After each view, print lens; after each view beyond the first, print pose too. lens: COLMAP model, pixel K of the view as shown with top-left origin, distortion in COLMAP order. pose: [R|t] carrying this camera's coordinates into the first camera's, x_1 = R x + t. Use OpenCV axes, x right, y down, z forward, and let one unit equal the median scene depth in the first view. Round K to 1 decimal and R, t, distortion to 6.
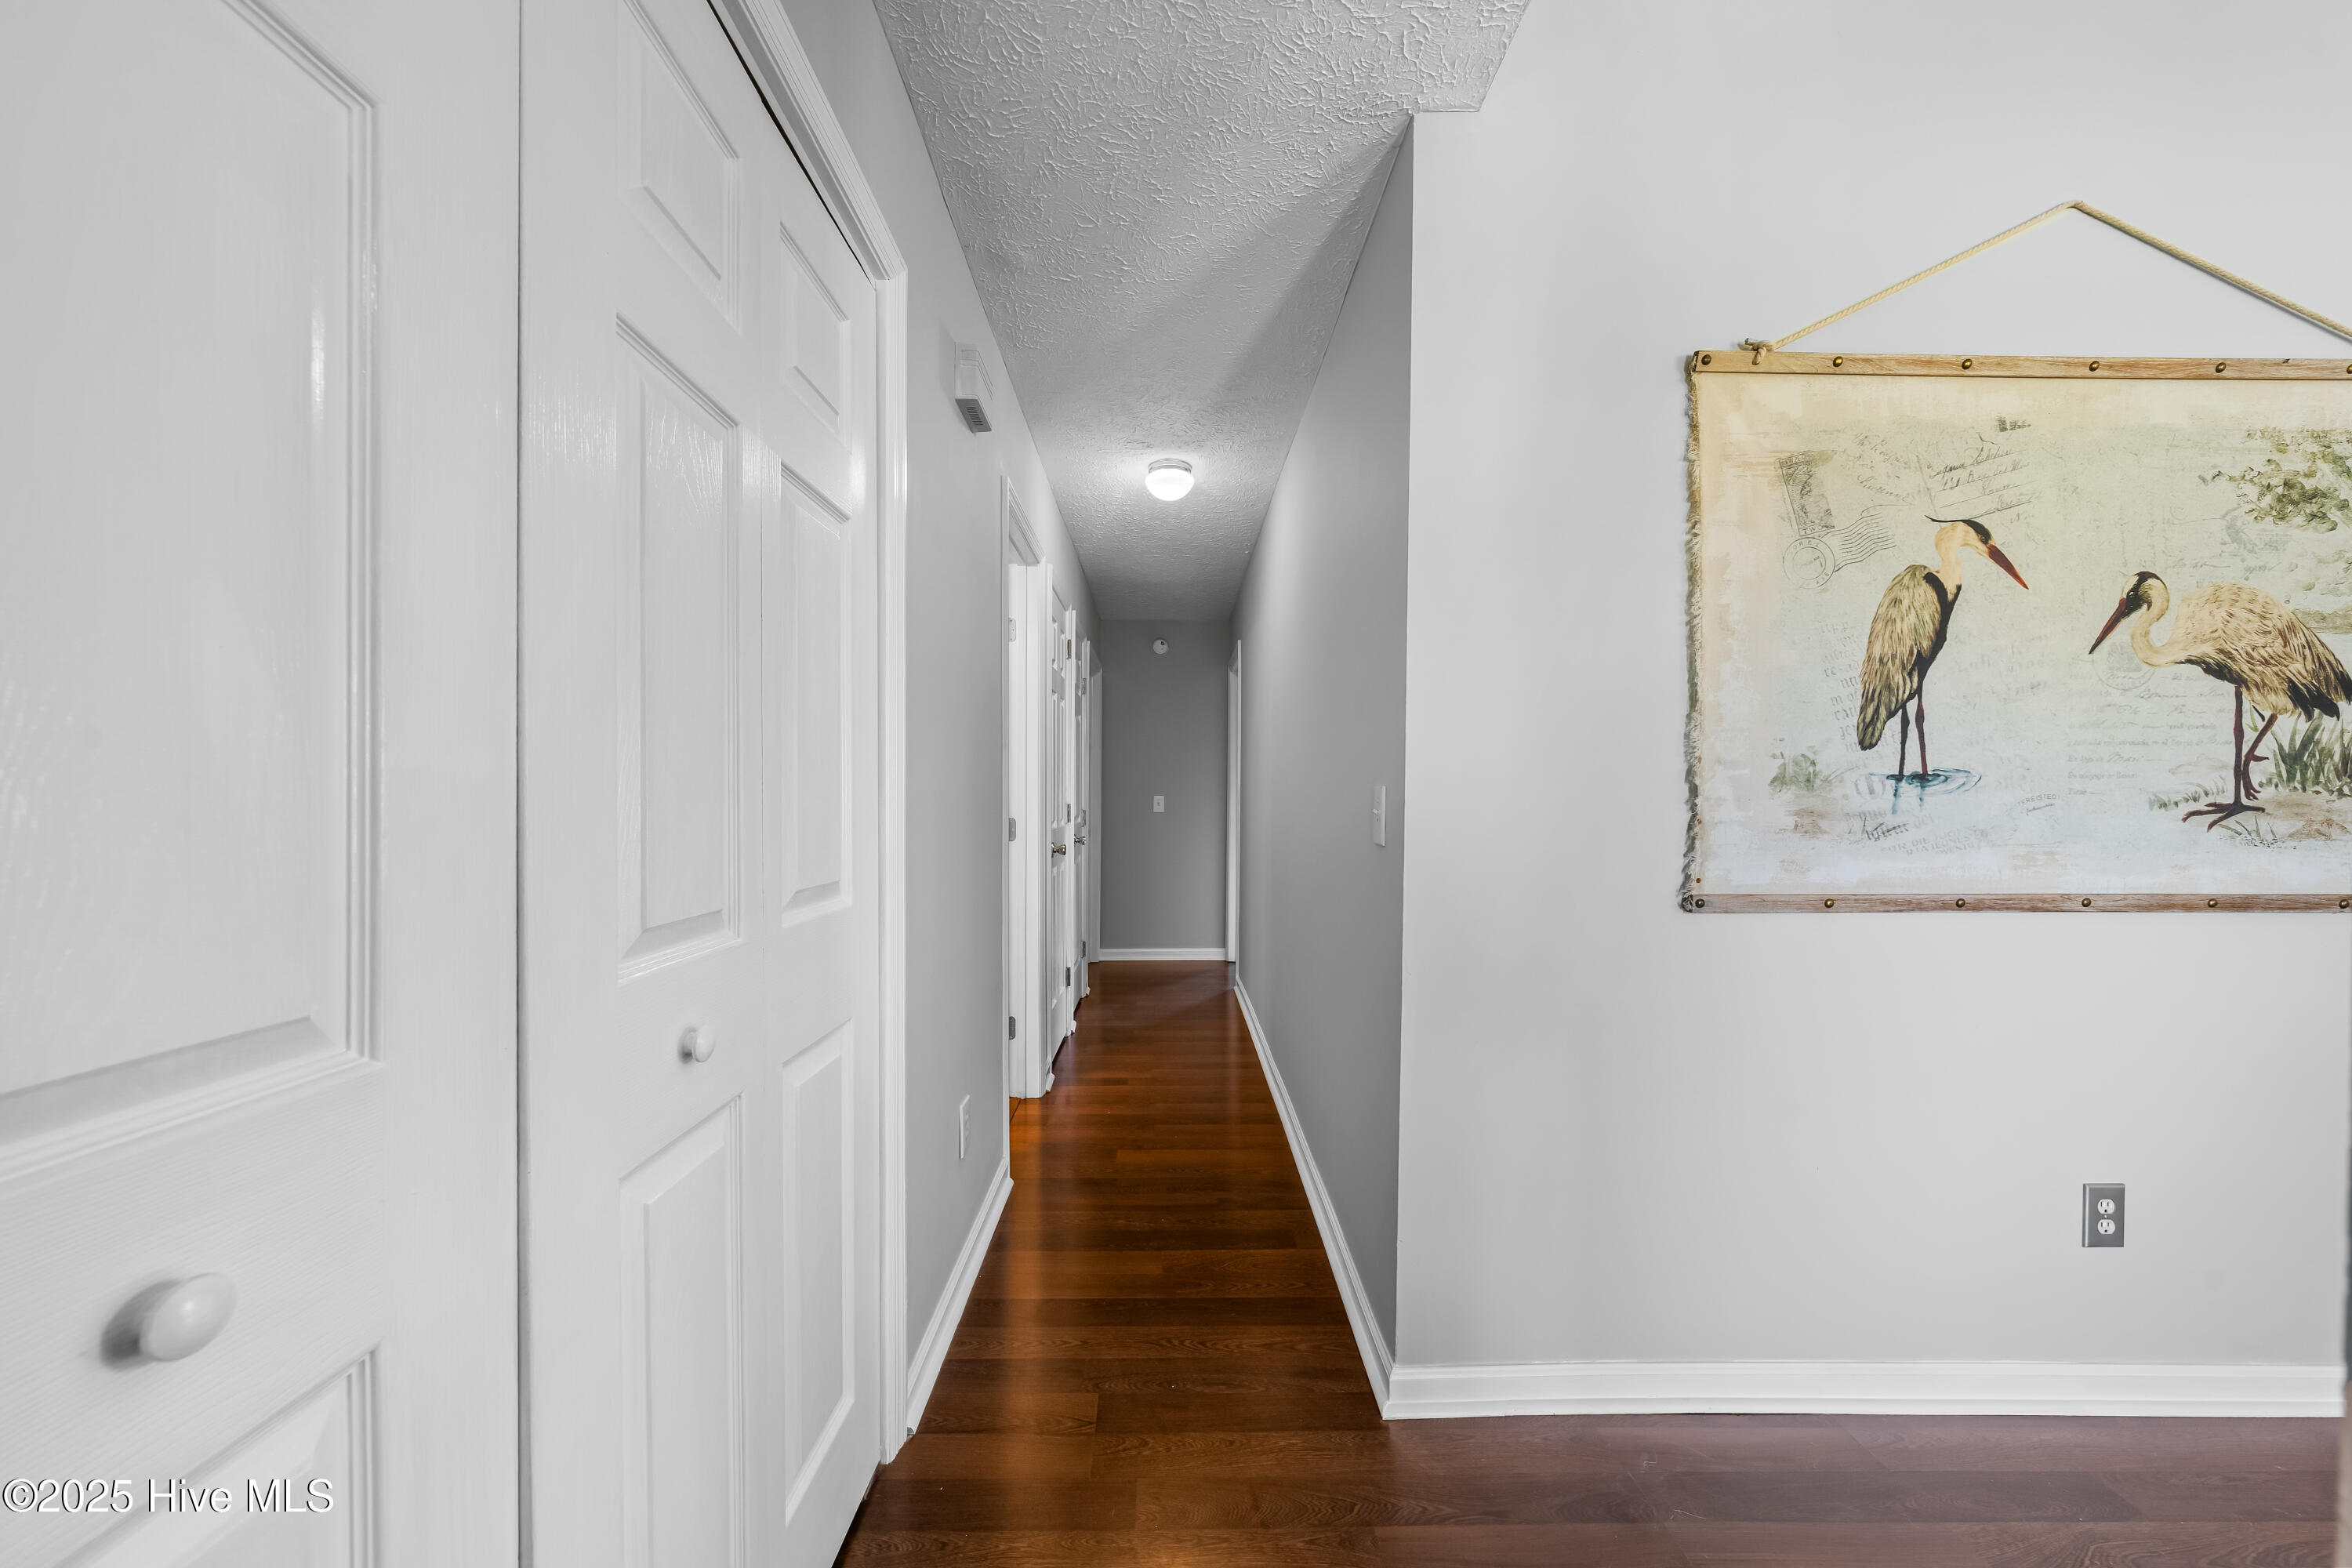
lens RADIAL K [[809.2, 0, 1171.4], [0, 809.2, 789.0], [0, 0, 1]] dist [0.000089, -0.001002]
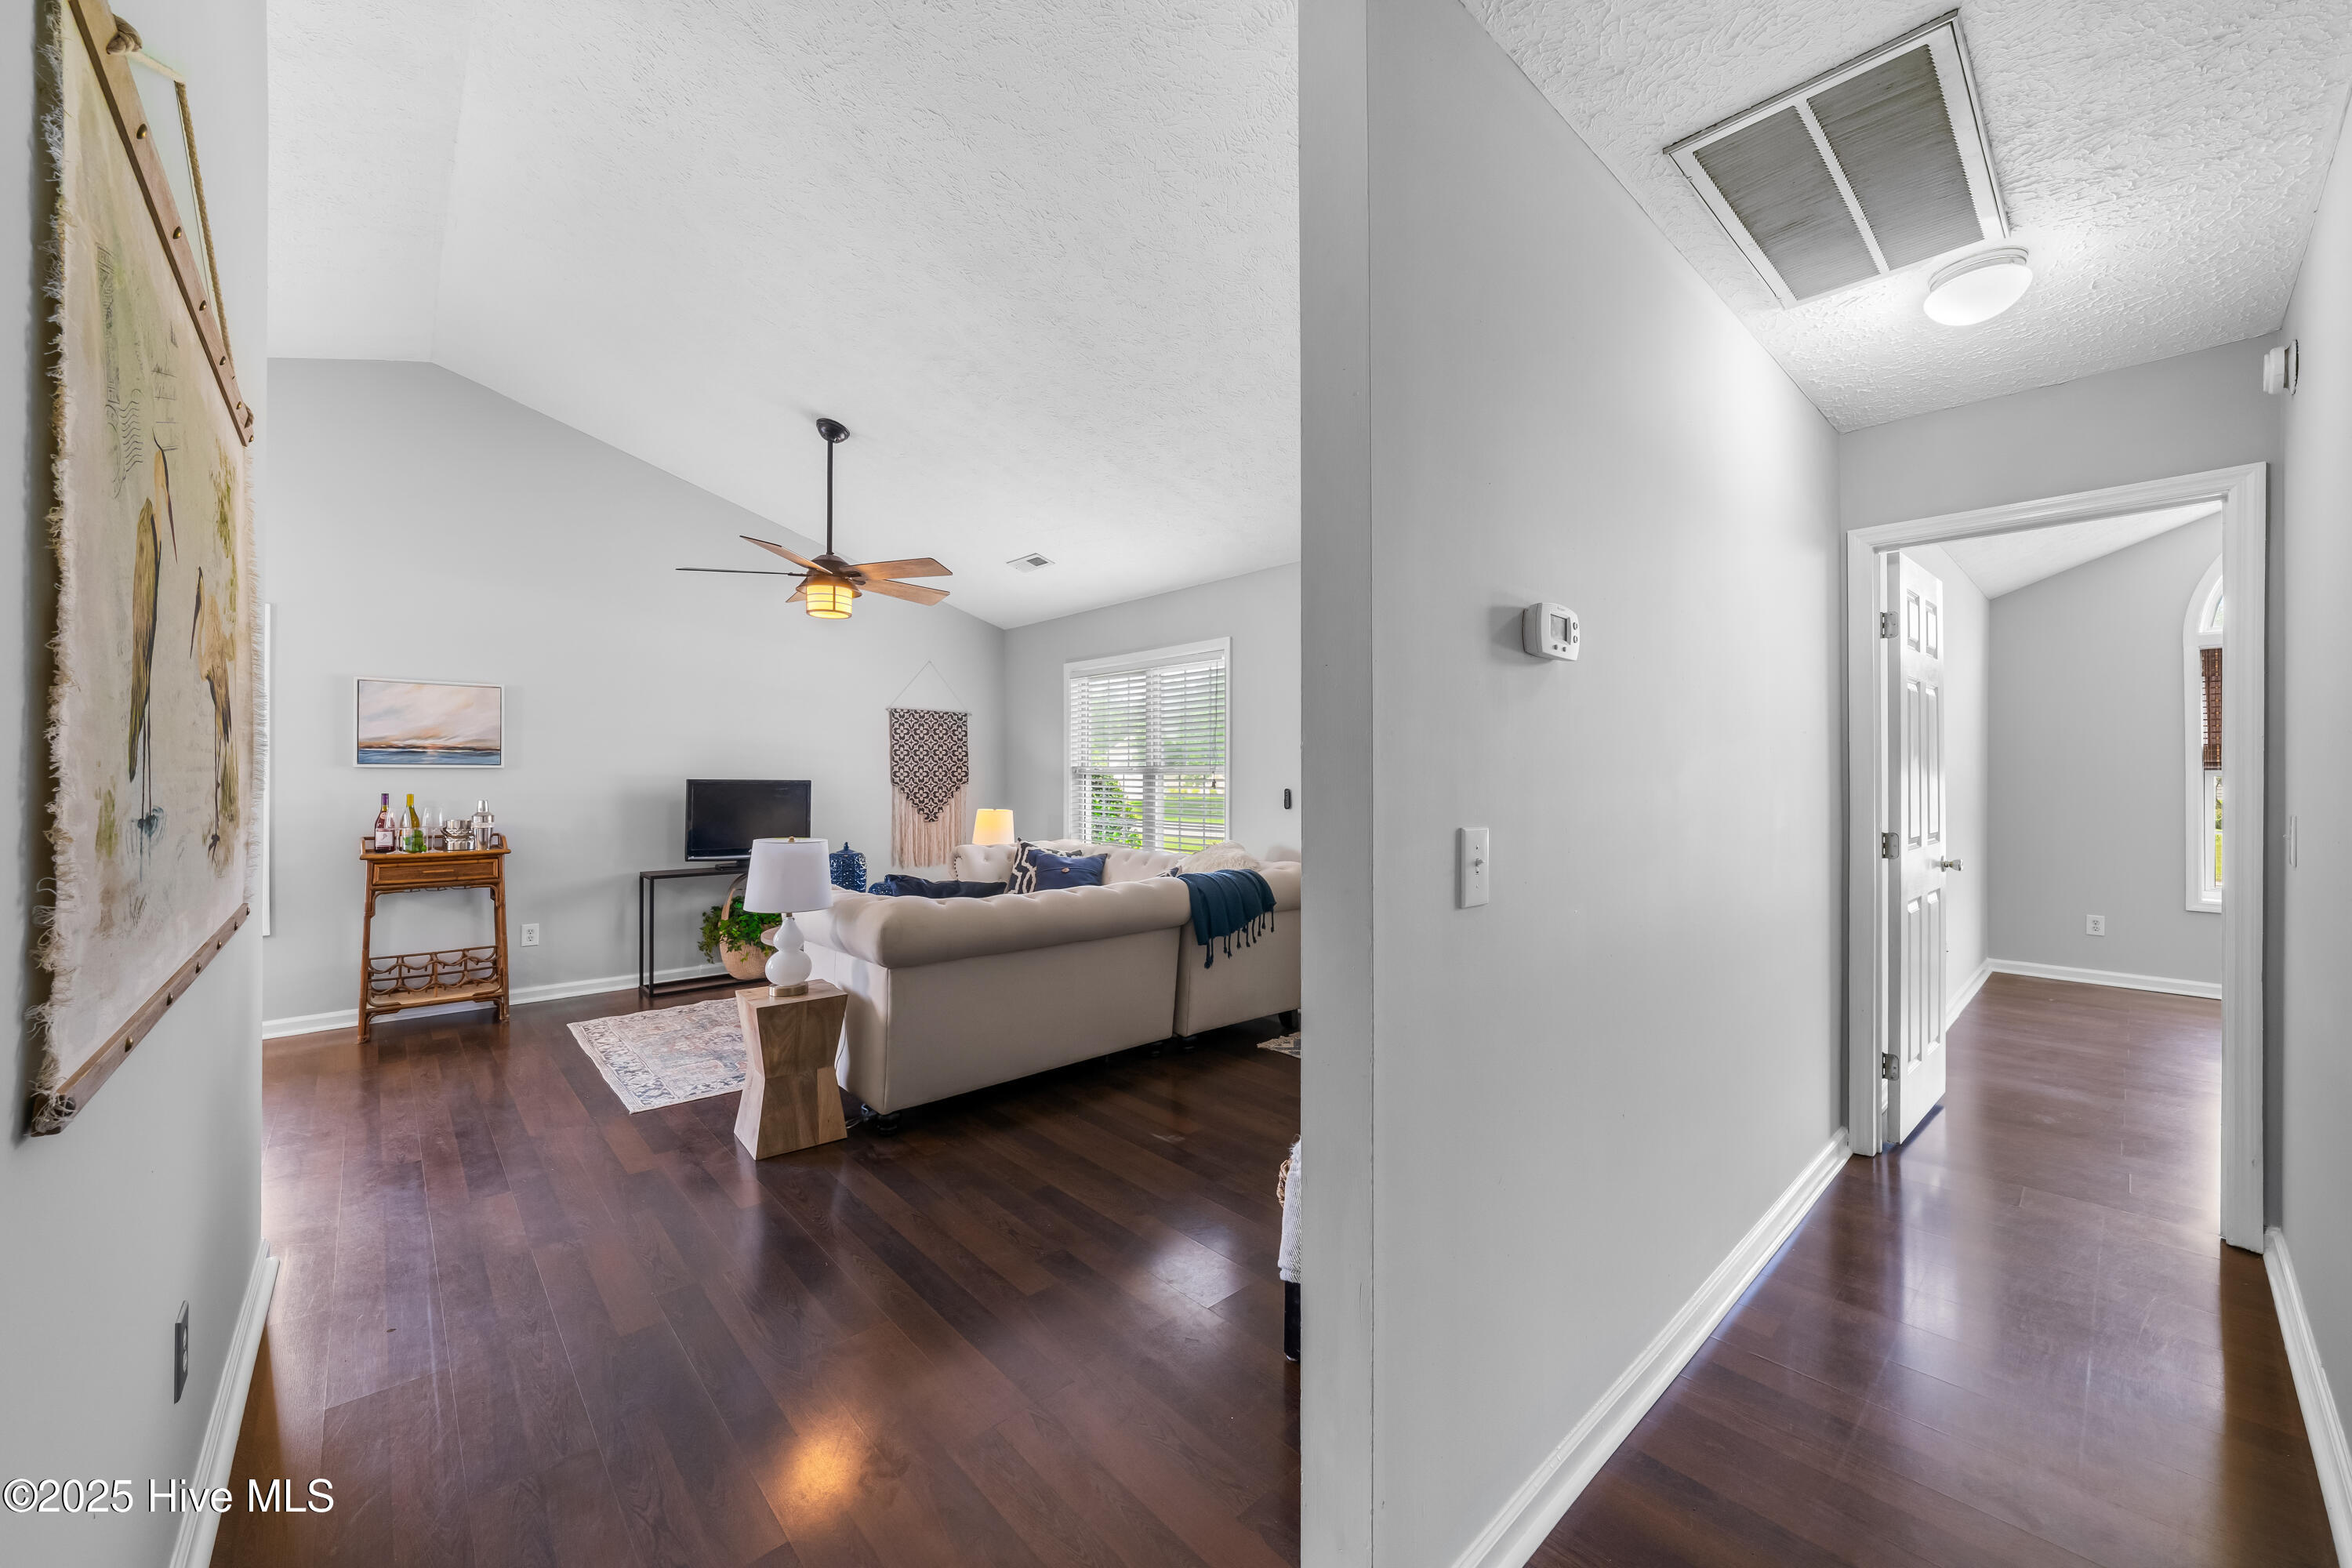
lens RADIAL K [[877.6, 0, 1171.7], [0, 877.6, 777.6], [0, 0, 1]] dist [-0.002141, -0.000212]
pose [[-0.665611, -0.008894, 0.746246, -0.163534], [0.000539, 0.999923, 0.012398, -0.058792], [-0.746299, 0.008655, -0.665555, 0.851607]]
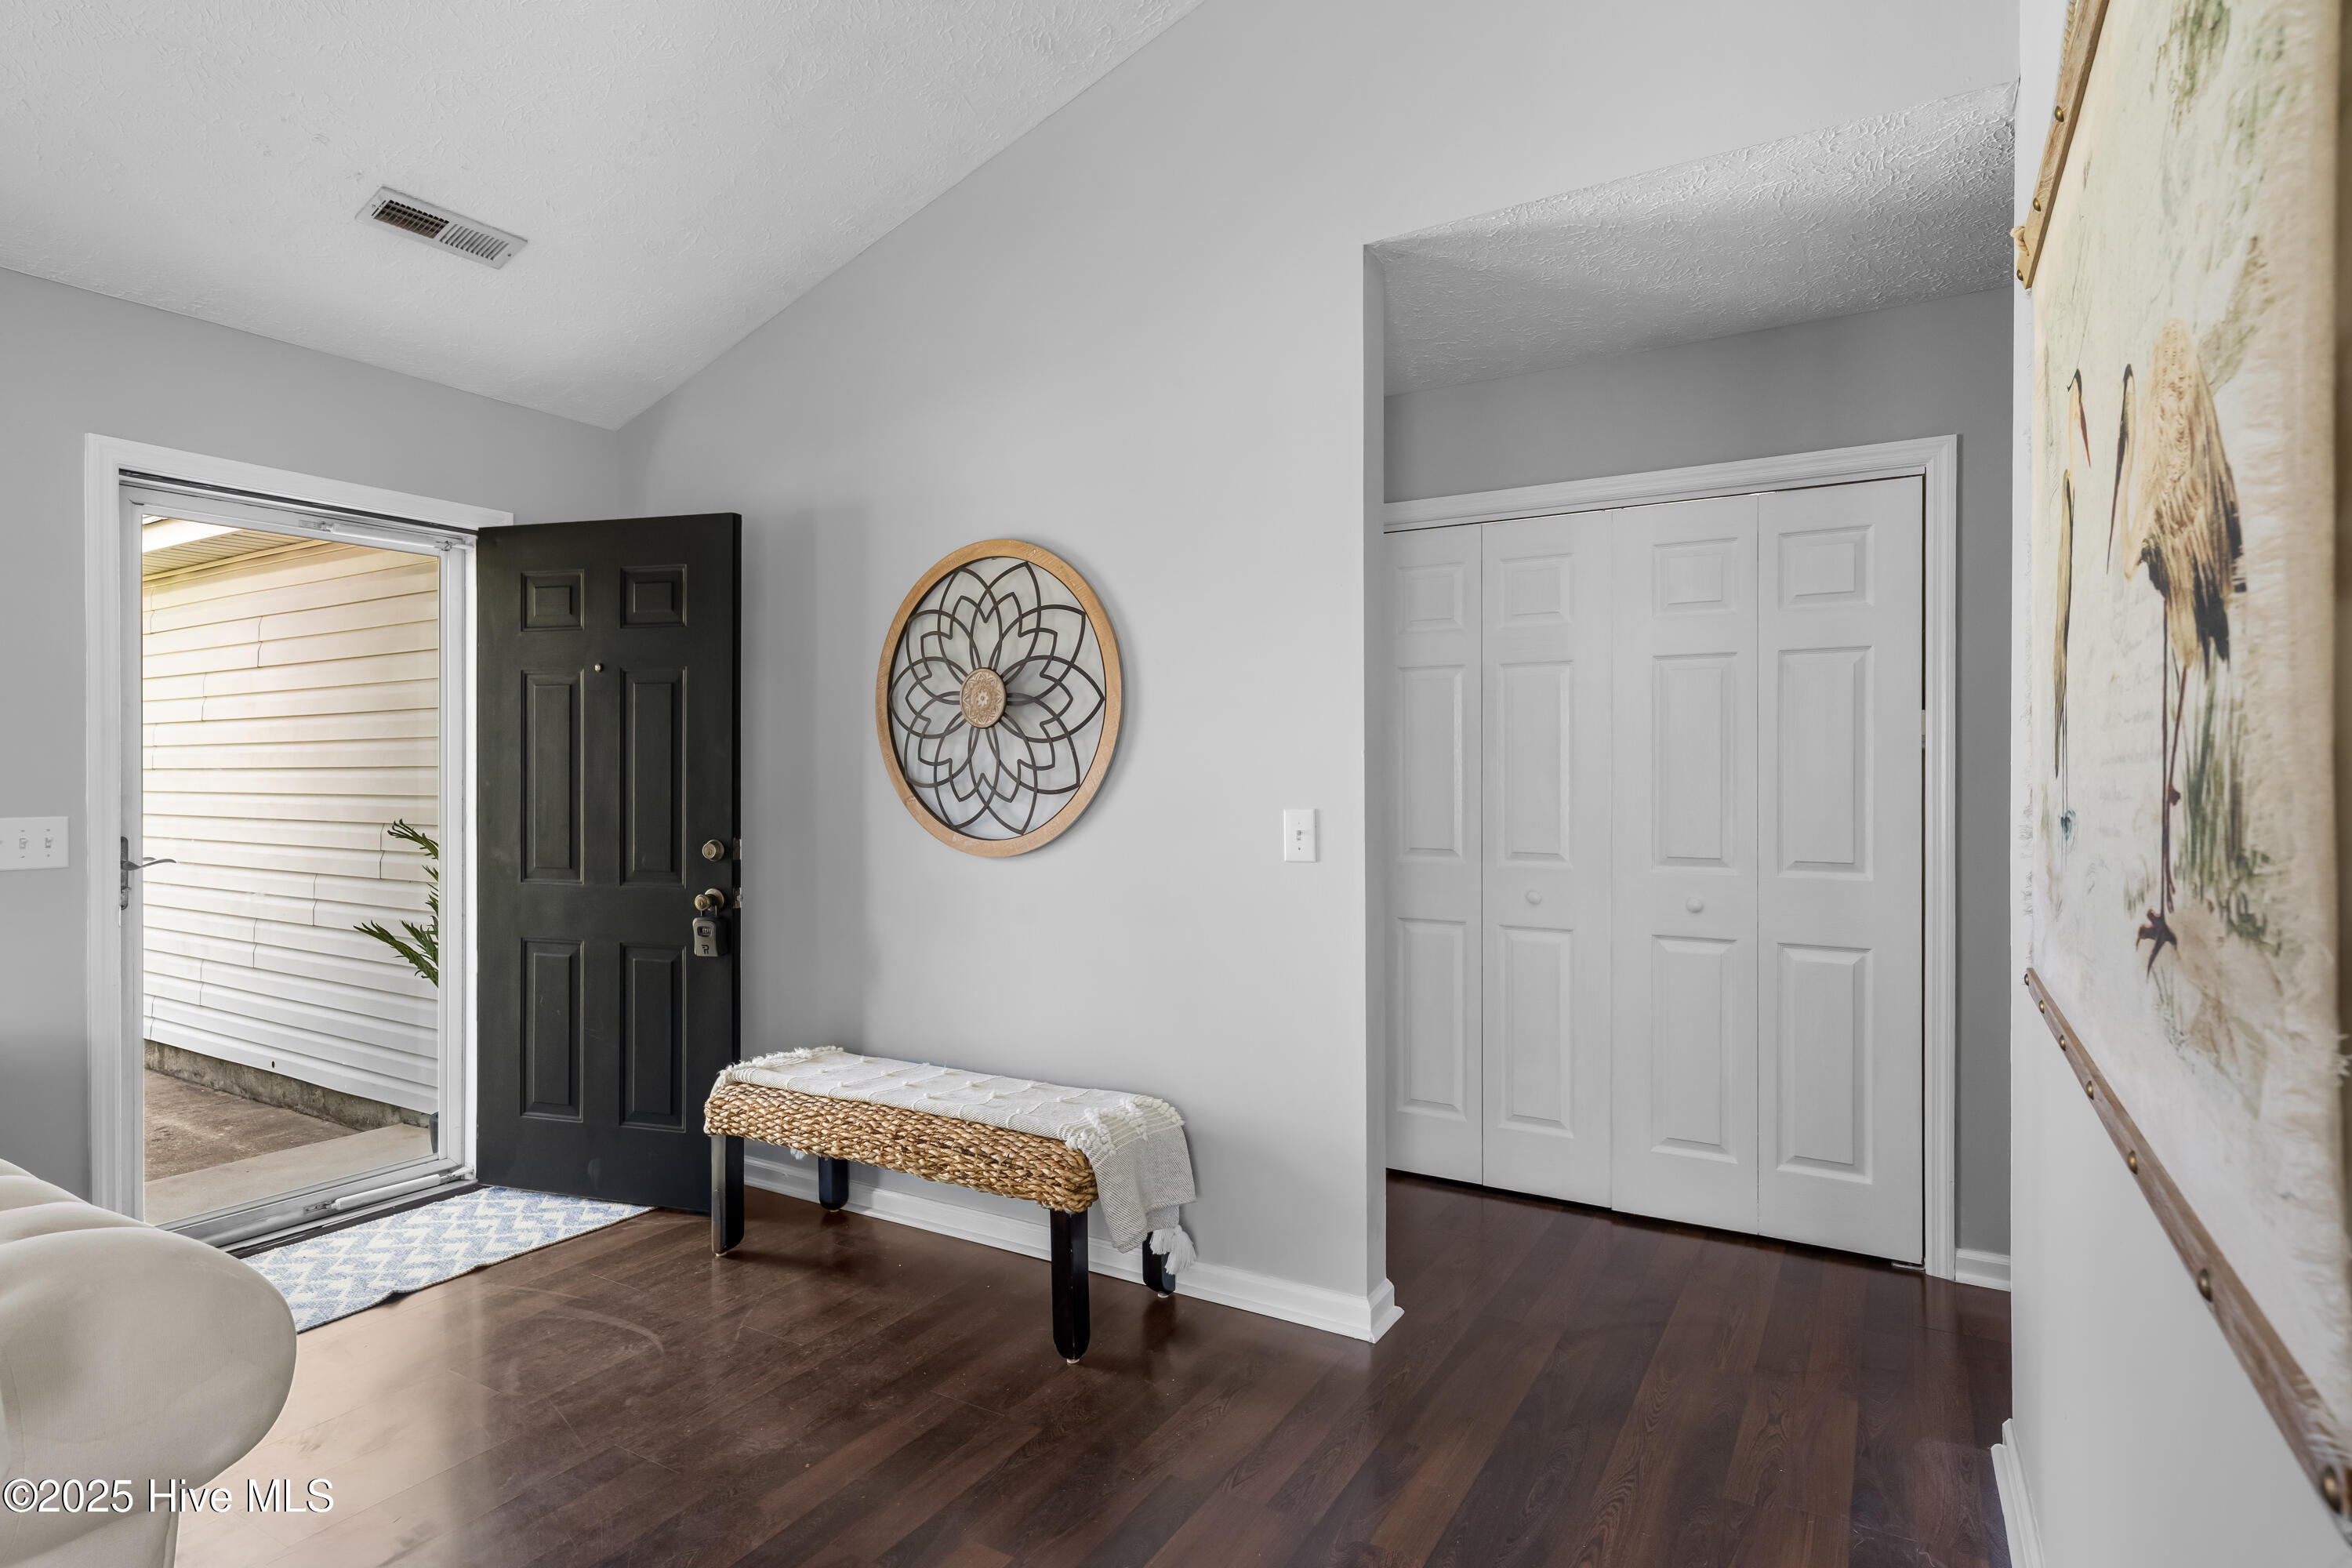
lens RADIAL K [[1212.7, 0, 1176.9], [0, 1212.7, 773.1], [0, 0, 1]] dist [0.005024, -0.002068]
pose [[-0.522667, -0.005392, -0.852520, 2.031590], [-0.008613, 0.999962, -0.001044, -0.044265], [0.852494, 0.006797, -0.522694, 0.907828]]
